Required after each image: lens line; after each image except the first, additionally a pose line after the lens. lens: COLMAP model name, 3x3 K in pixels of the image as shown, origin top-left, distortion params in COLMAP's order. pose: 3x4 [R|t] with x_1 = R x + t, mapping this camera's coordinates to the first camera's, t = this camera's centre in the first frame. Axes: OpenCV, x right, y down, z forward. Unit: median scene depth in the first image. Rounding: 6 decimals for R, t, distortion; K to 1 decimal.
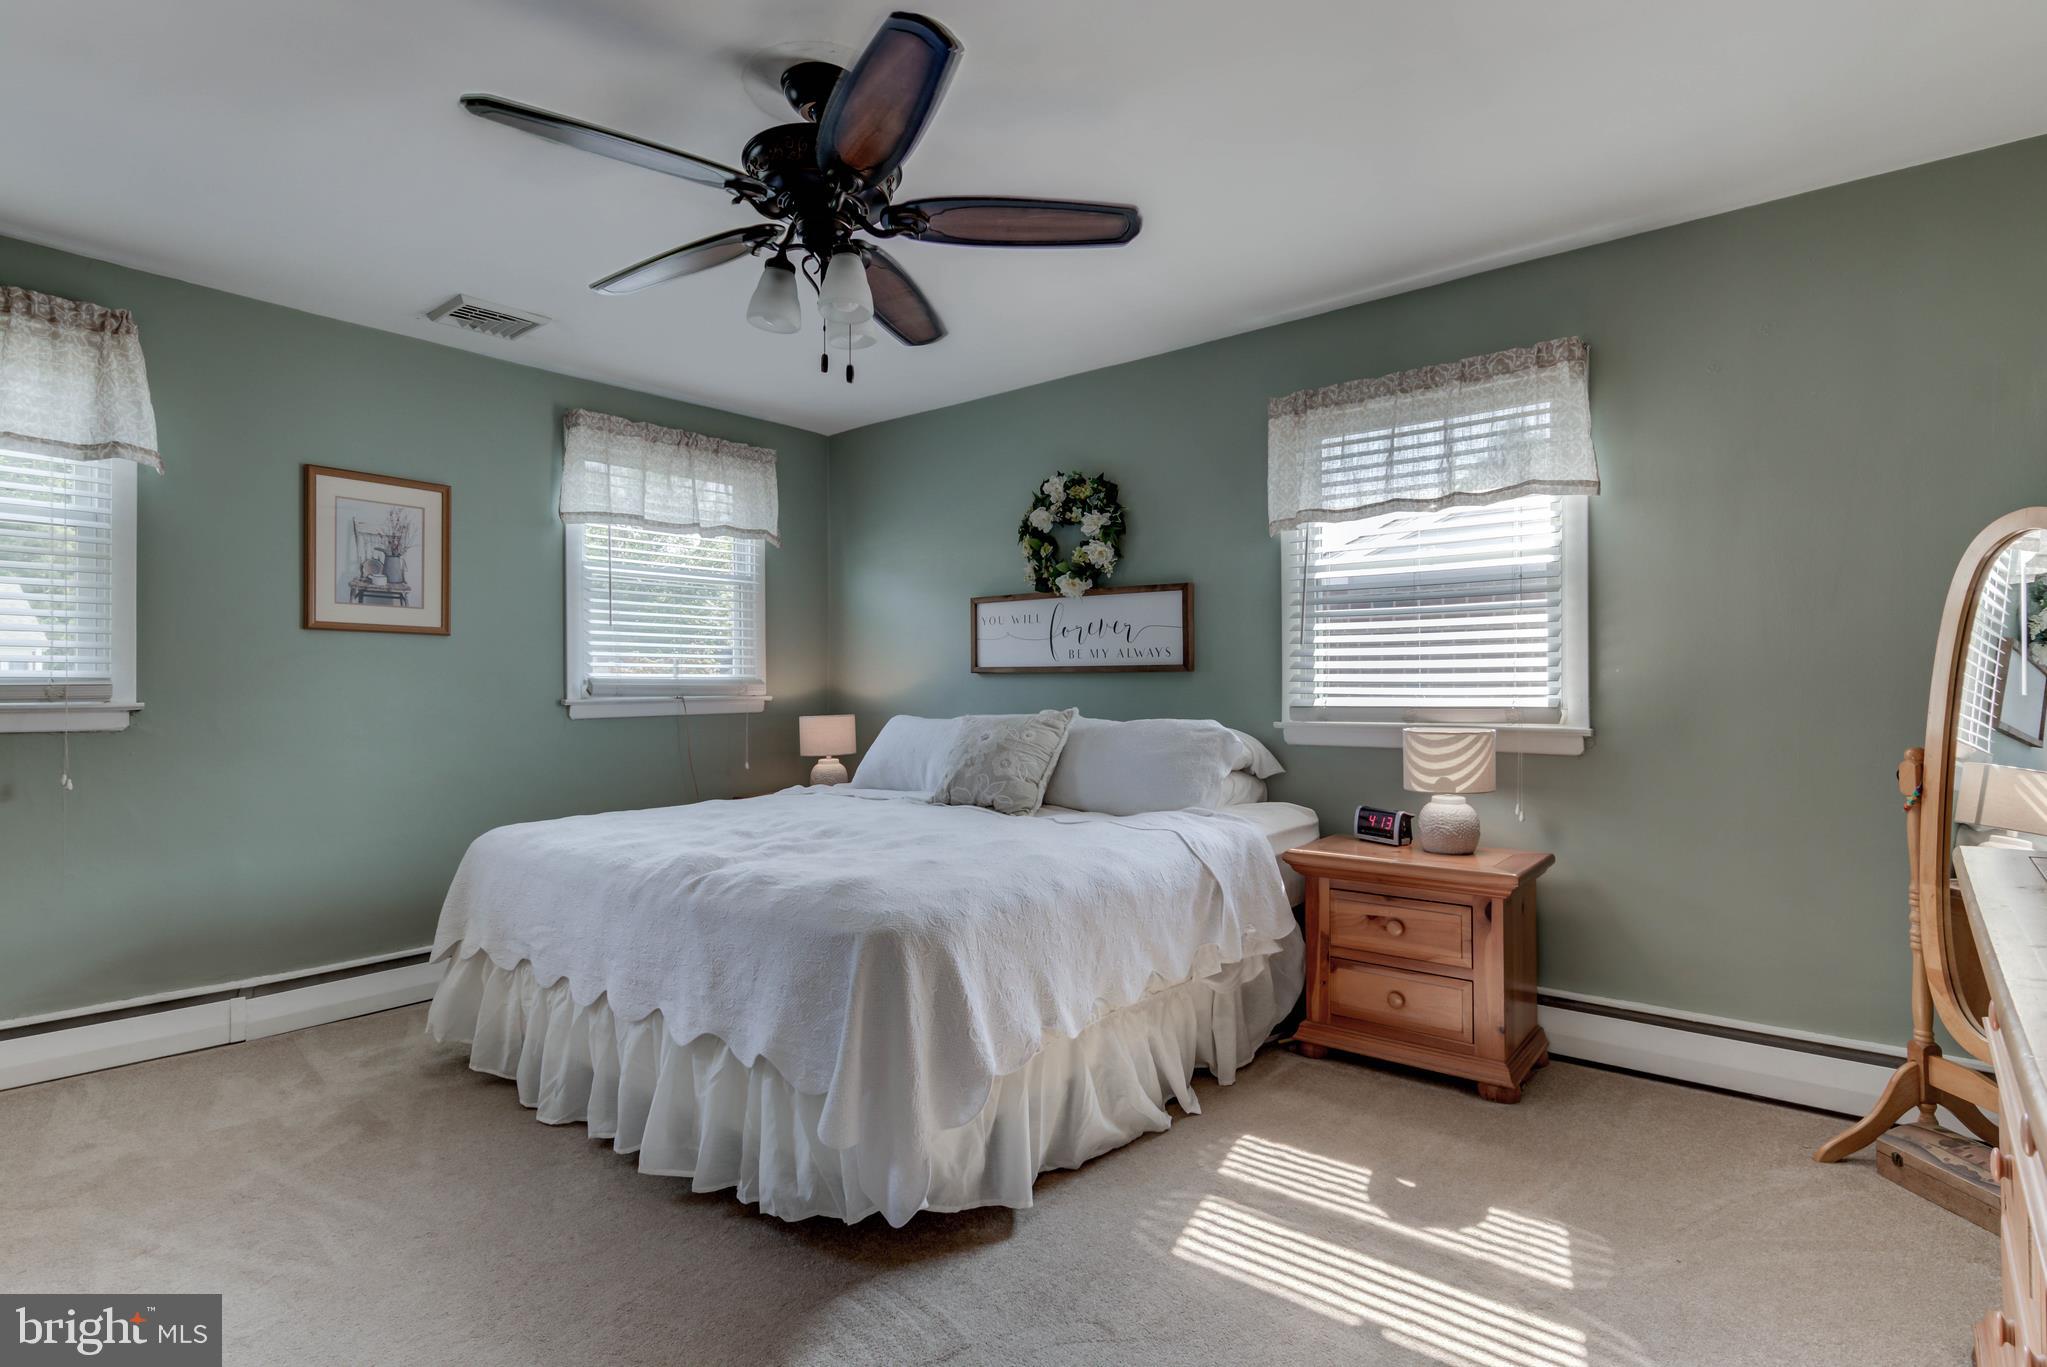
lens RADIAL K [[1026.1, 0, 1023.6], [0, 1026.1, 690.5], [0, 0, 1]] dist [0.023012, -0.009490]
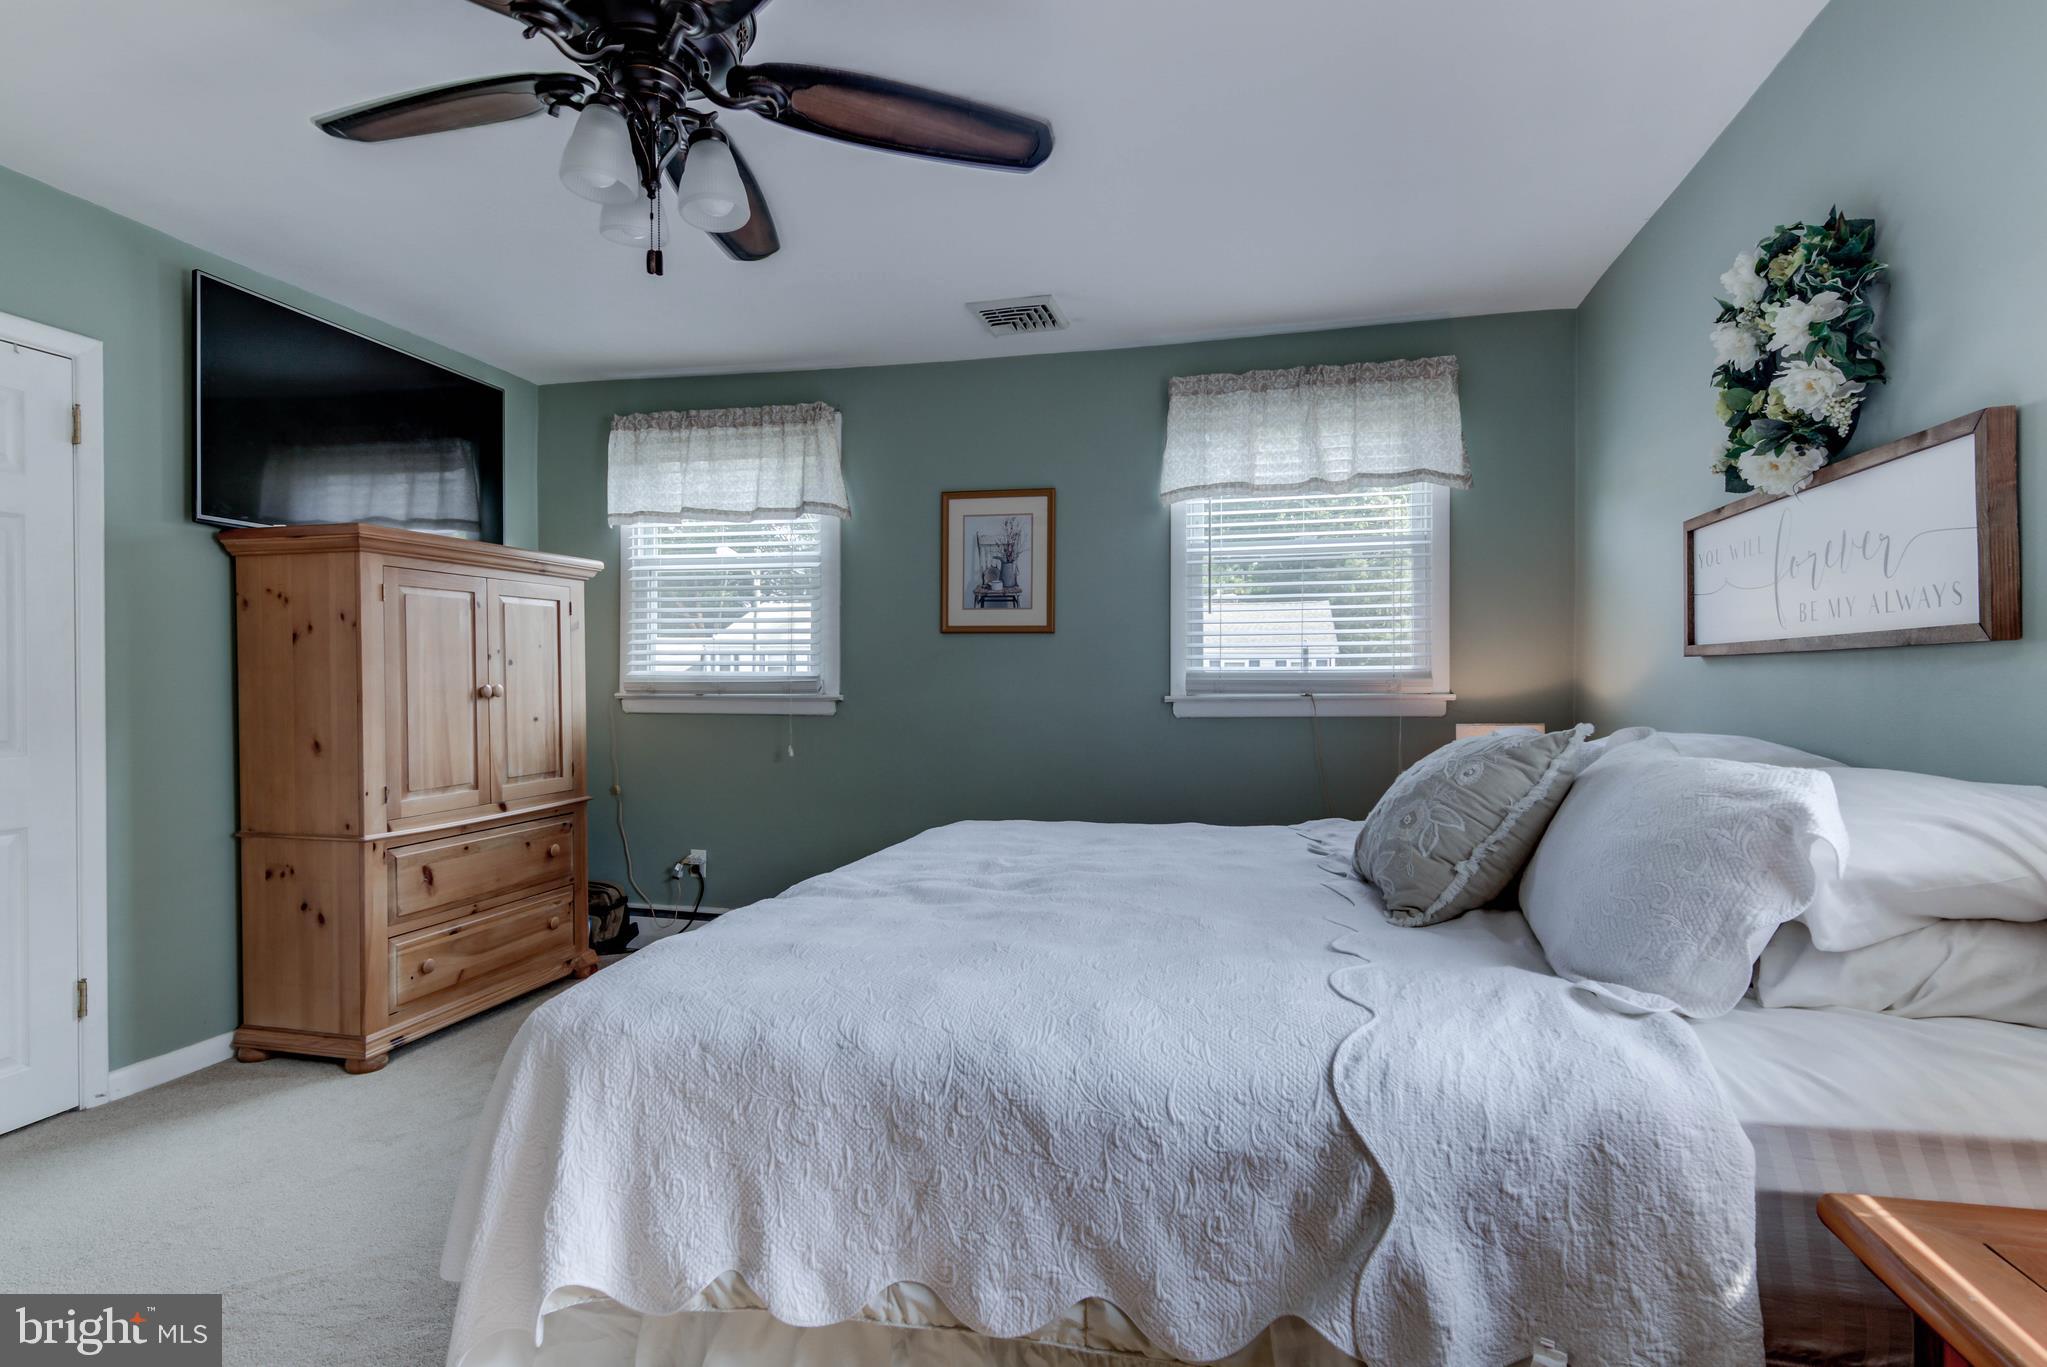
lens RADIAL K [[1026.1, 0, 1023.6], [0, 1026.1, 690.5], [0, 0, 1]] dist [0.023012, -0.009490]
pose [[0.443429, 0.006910, -0.896283, 0.360189], [0.000267, 0.999969, 0.007842, -0.003368], [0.896309, -0.003717, 0.443414, 0.521987]]
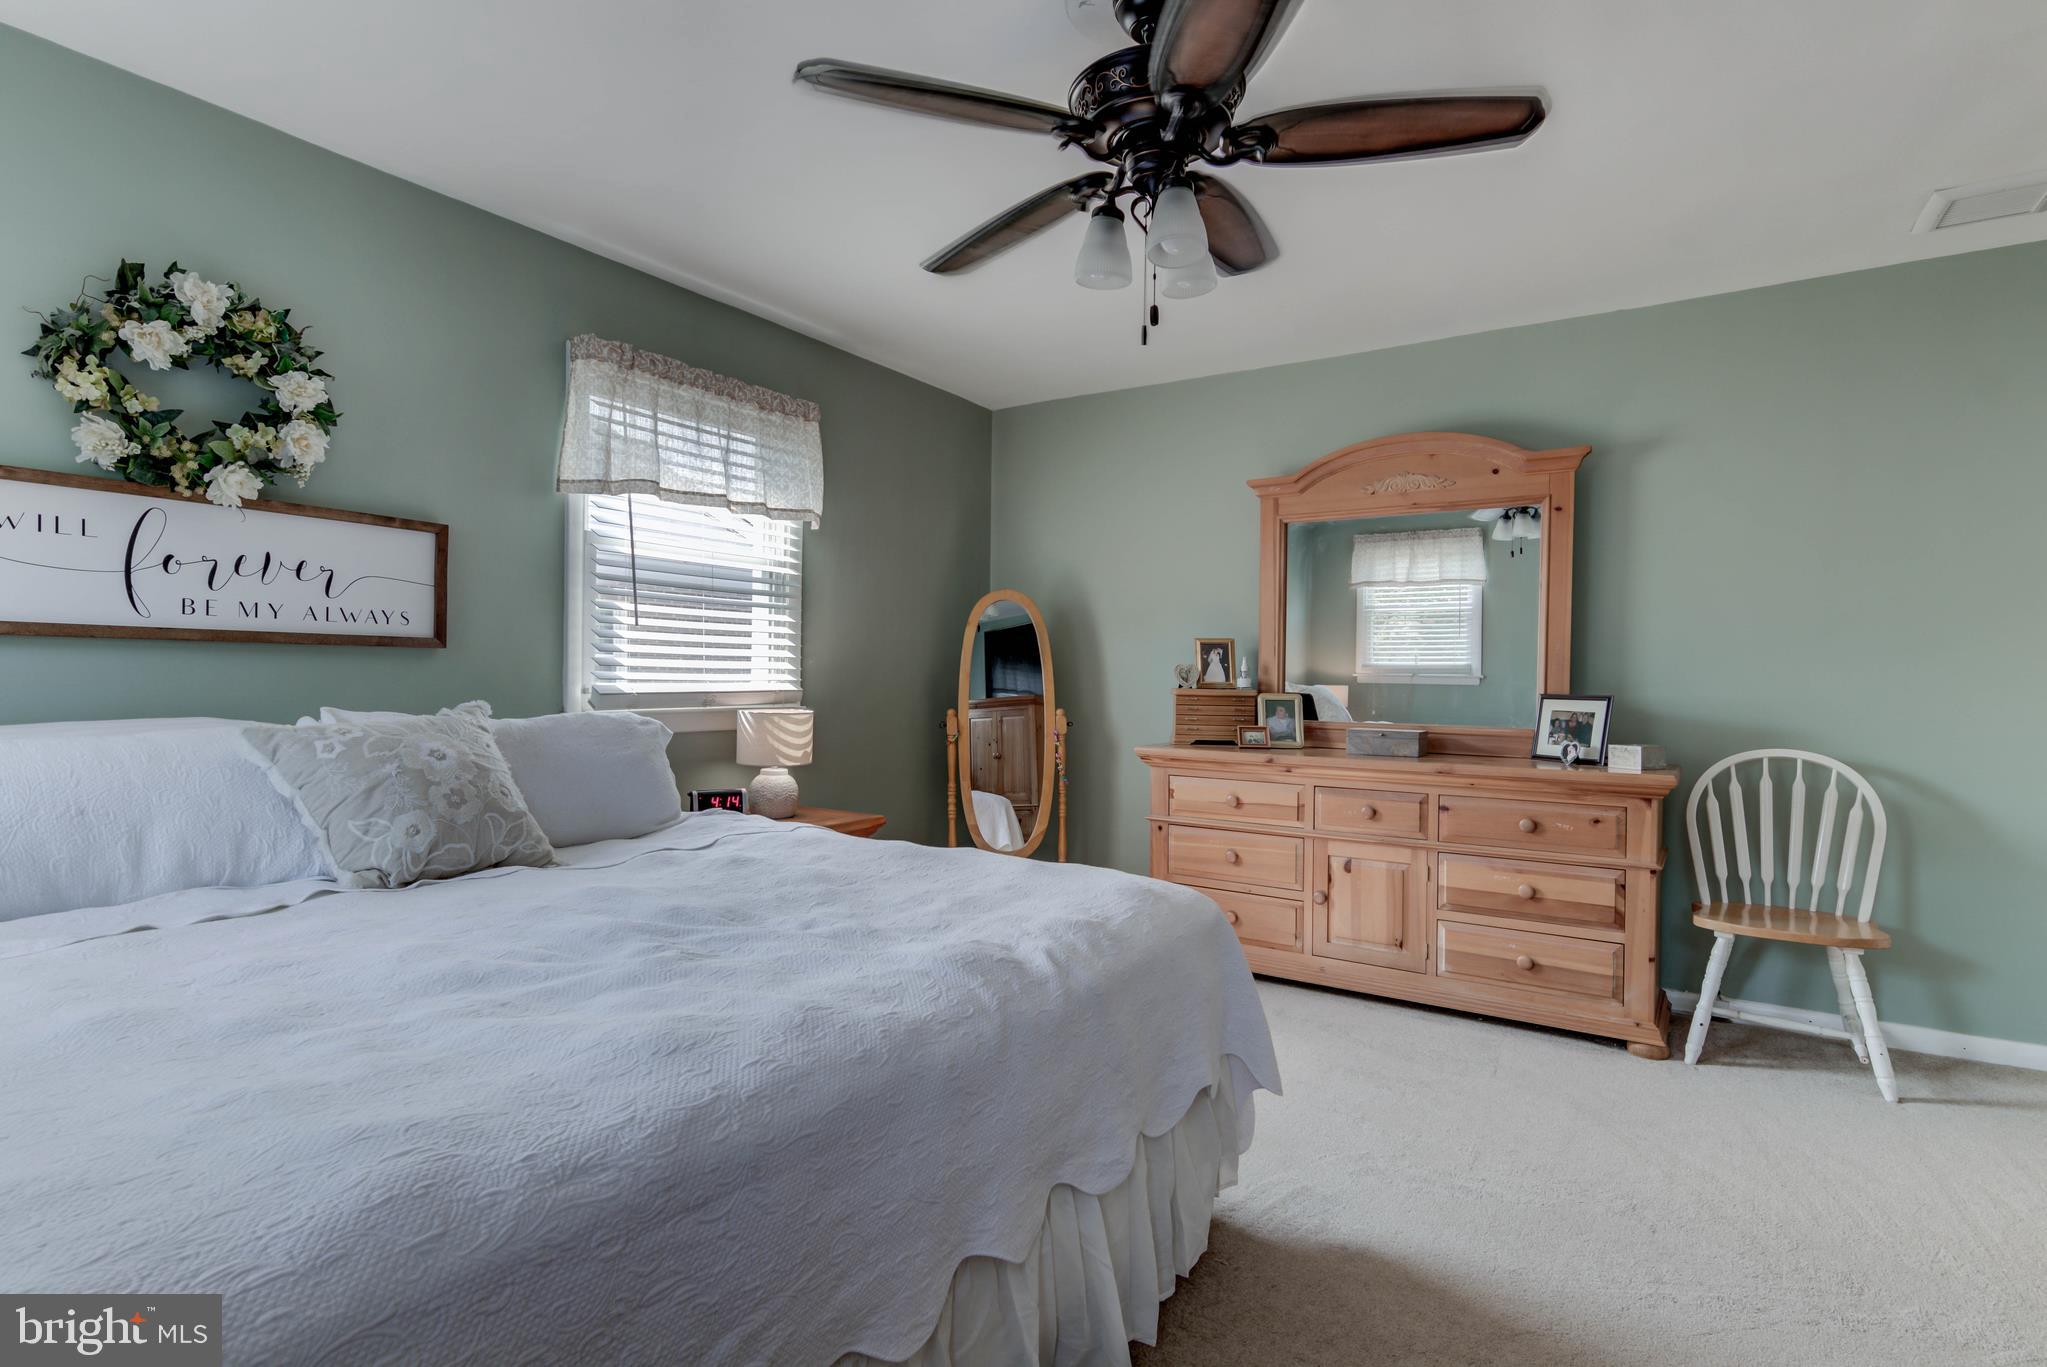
lens RADIAL K [[1026.1, 0, 1023.6], [0, 1026.1, 690.5], [0, 0, 1]] dist [0.023012, -0.009490]
pose [[-0.119959, -0.020442, 0.992568, -0.632324], [-0.012852, 0.999736, 0.019036, -0.007775], [-0.992696, -0.010473, -0.120190, 0.704796]]
